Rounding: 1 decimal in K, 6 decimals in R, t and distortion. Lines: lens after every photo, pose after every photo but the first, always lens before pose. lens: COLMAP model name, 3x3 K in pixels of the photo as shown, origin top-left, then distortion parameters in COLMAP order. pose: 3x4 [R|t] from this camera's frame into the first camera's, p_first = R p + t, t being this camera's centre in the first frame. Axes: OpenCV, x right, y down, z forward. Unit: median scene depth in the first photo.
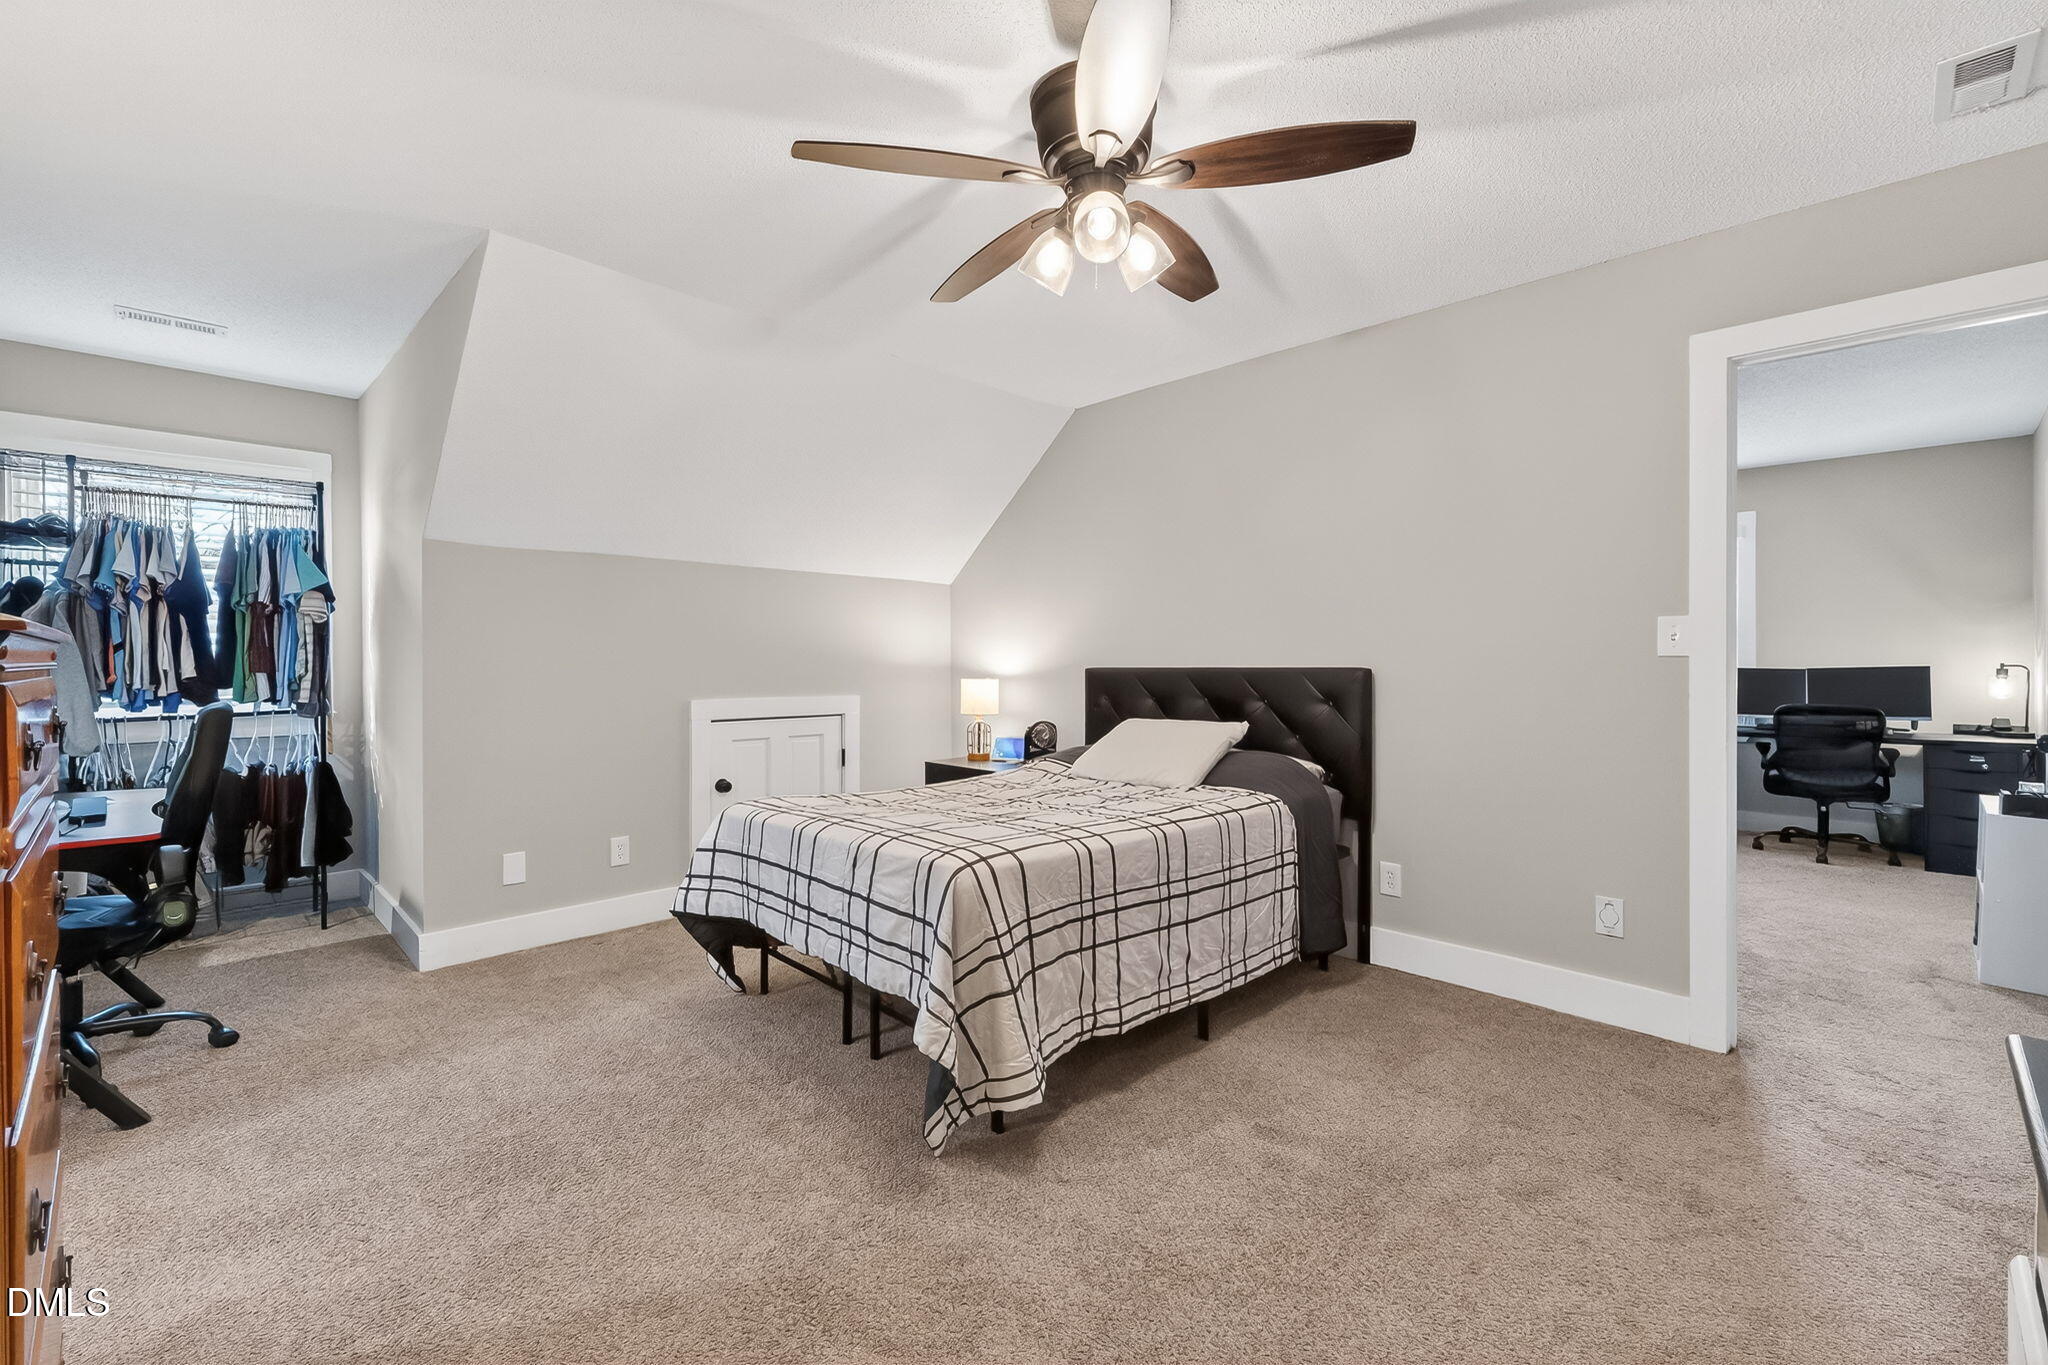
lens RADIAL K [[873.7, 0, 1029.3], [0, 873.7, 664.8], [0, 0, 1]] dist [0.009128, -0.001107]
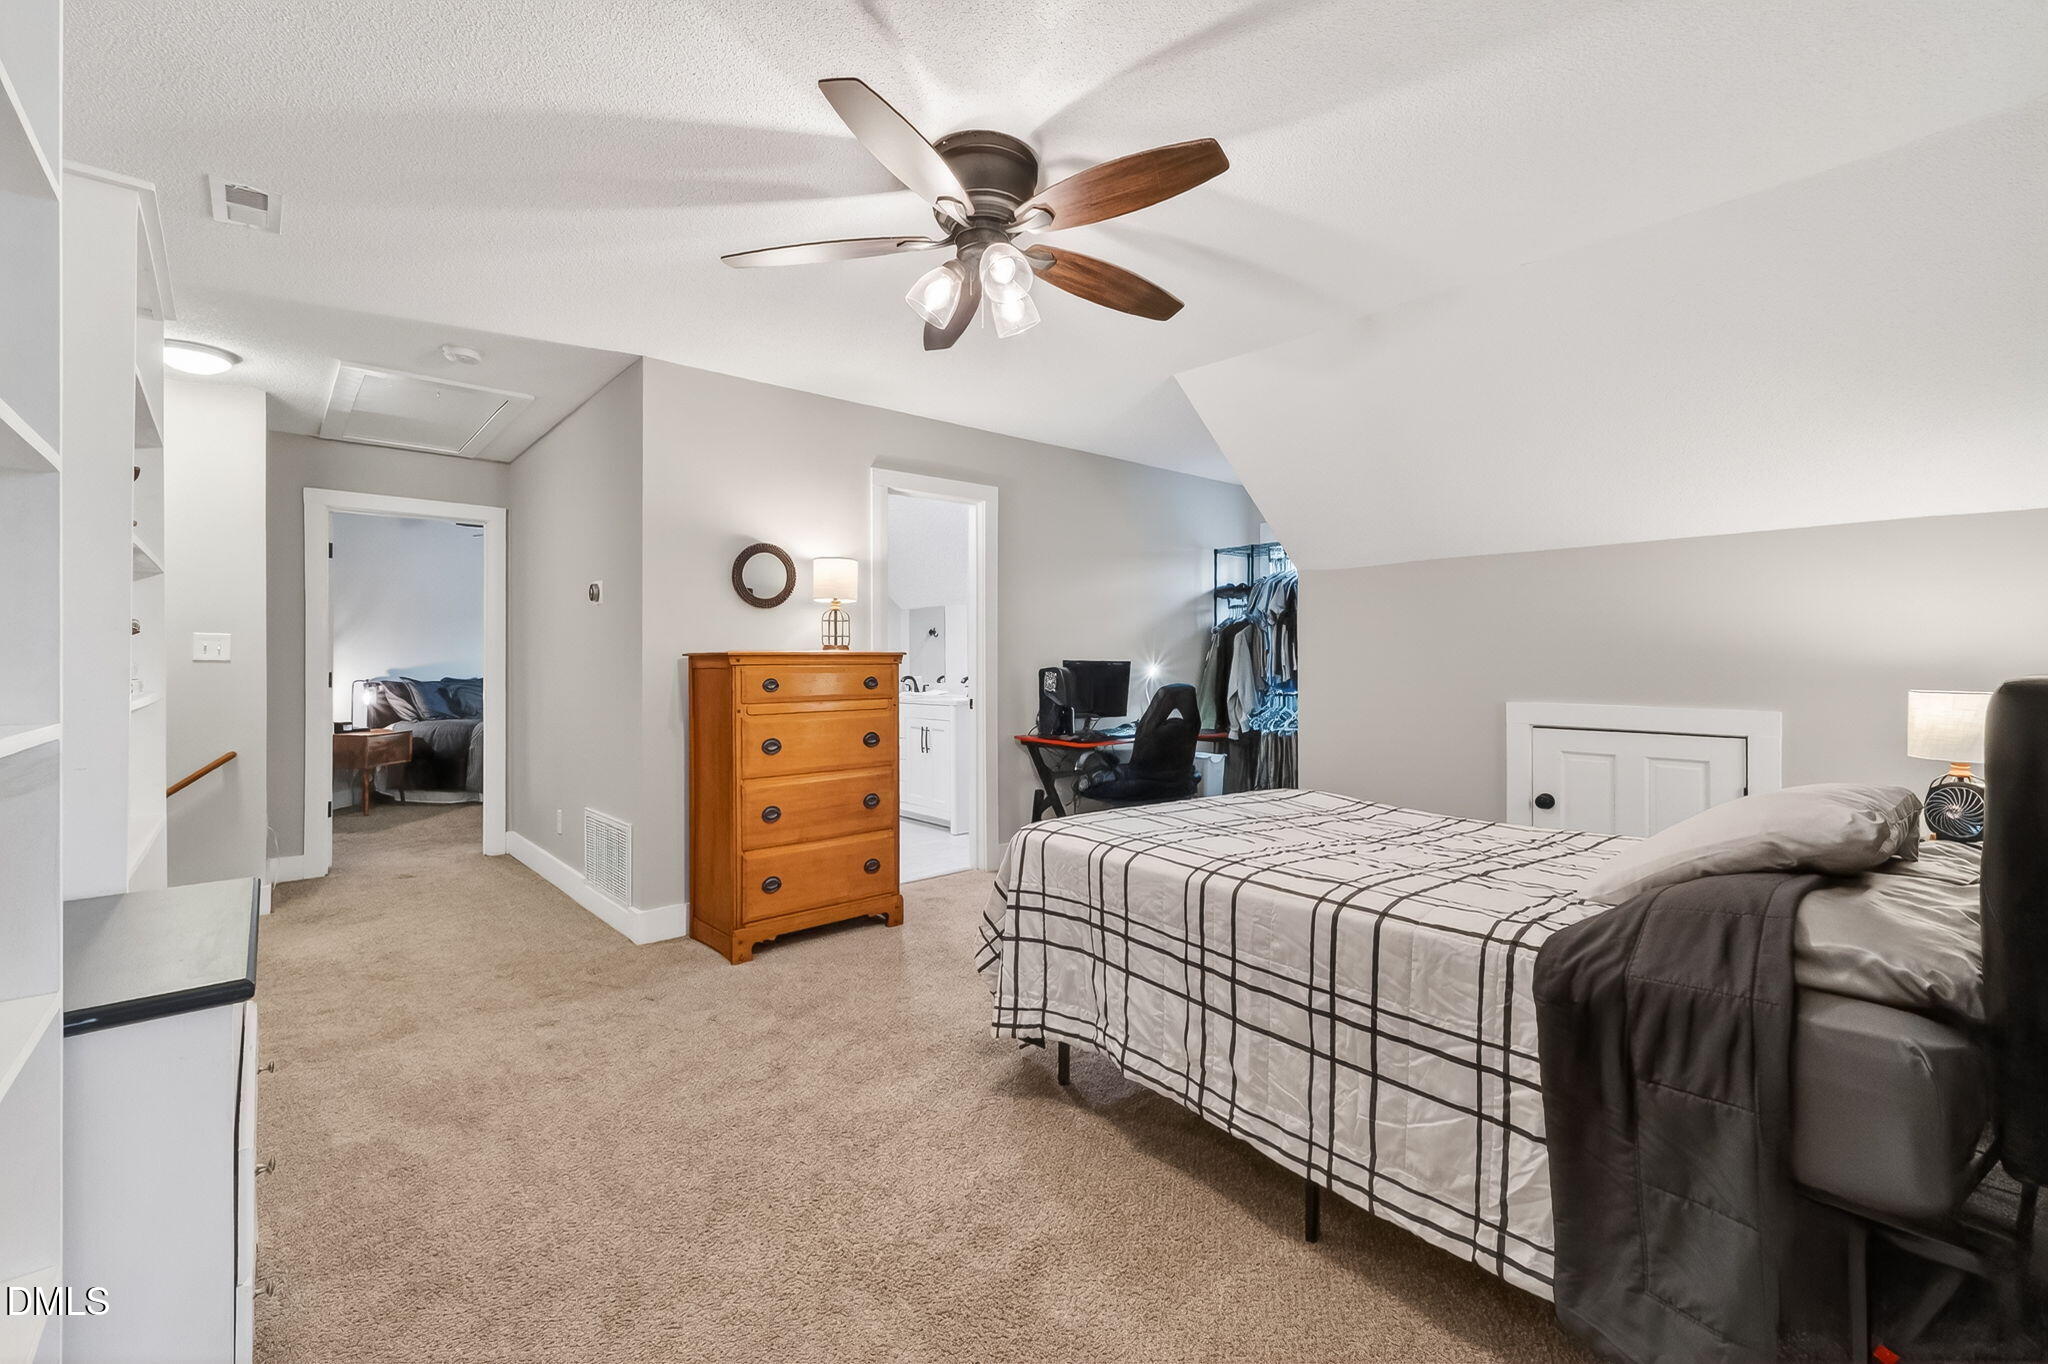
lens RADIAL K [[873.7, 0, 1032.6], [0, 873.7, 667.2], [0, 0, 1]] dist [0.009128, -0.001107]
pose [[-0.065656, 0.007326, -0.997815, 1.294062], [-0.003756, 0.999964, 0.007589, -0.002990], [0.997835, 0.004246, -0.065626, 1.248324]]
